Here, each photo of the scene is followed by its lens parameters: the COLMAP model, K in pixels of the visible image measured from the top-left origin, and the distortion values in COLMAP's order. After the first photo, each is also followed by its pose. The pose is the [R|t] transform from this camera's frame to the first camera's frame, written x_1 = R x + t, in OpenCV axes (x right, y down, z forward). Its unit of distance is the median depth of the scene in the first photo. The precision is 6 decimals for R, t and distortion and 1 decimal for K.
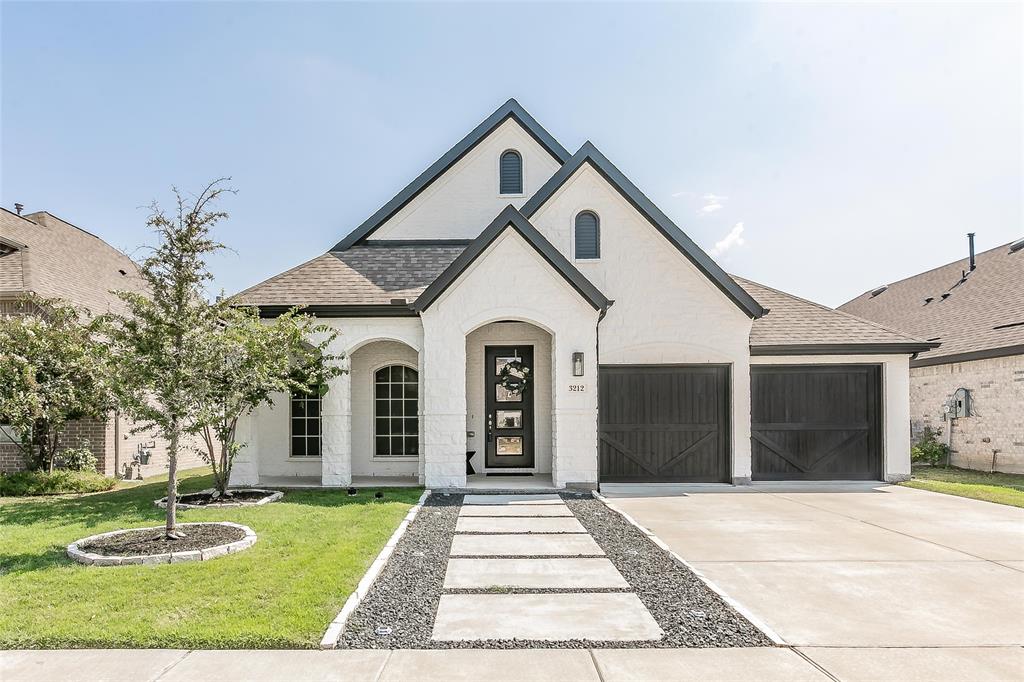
lens RADIAL K [[437.4, 0, 510.1], [0, 437.4, 363.6], [0, 0, 1]] dist [-0.001301, -0.000203]
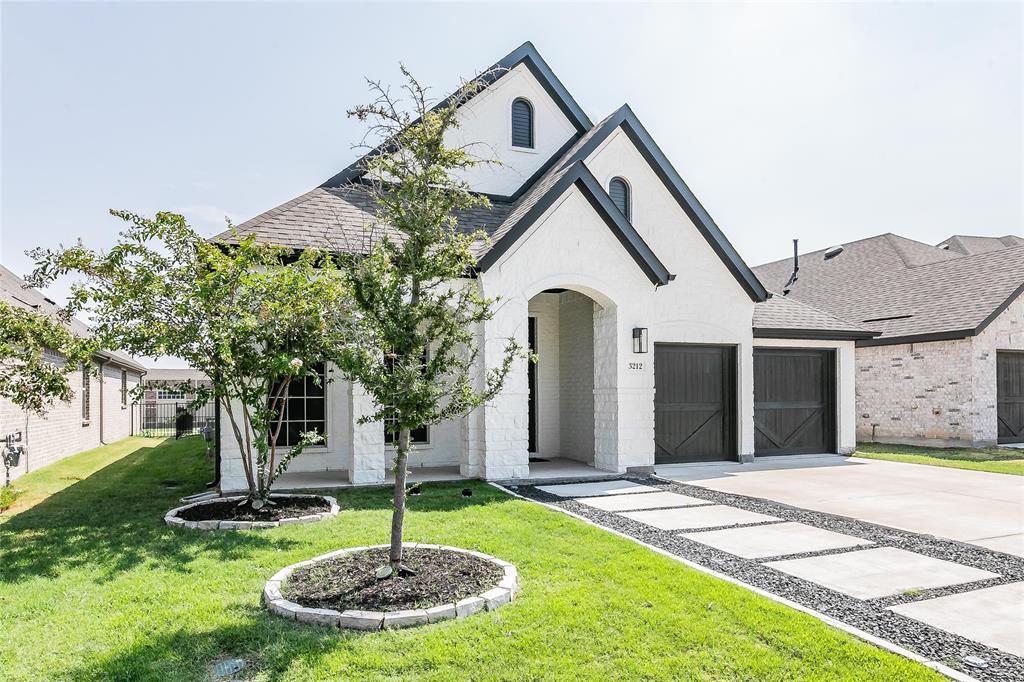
lens RADIAL K [[467.9, 0, 512.0], [0, 467.9, 342.5], [0, 0, 1]] dist [-0.003793, -0.000239]
pose [[0.960099, 0.032187, 0.277801, -0.317455], [-0.034394, 0.999404, 0.003072, 0.010028], [-0.277536, -0.012504, 0.960634, 0.094812]]
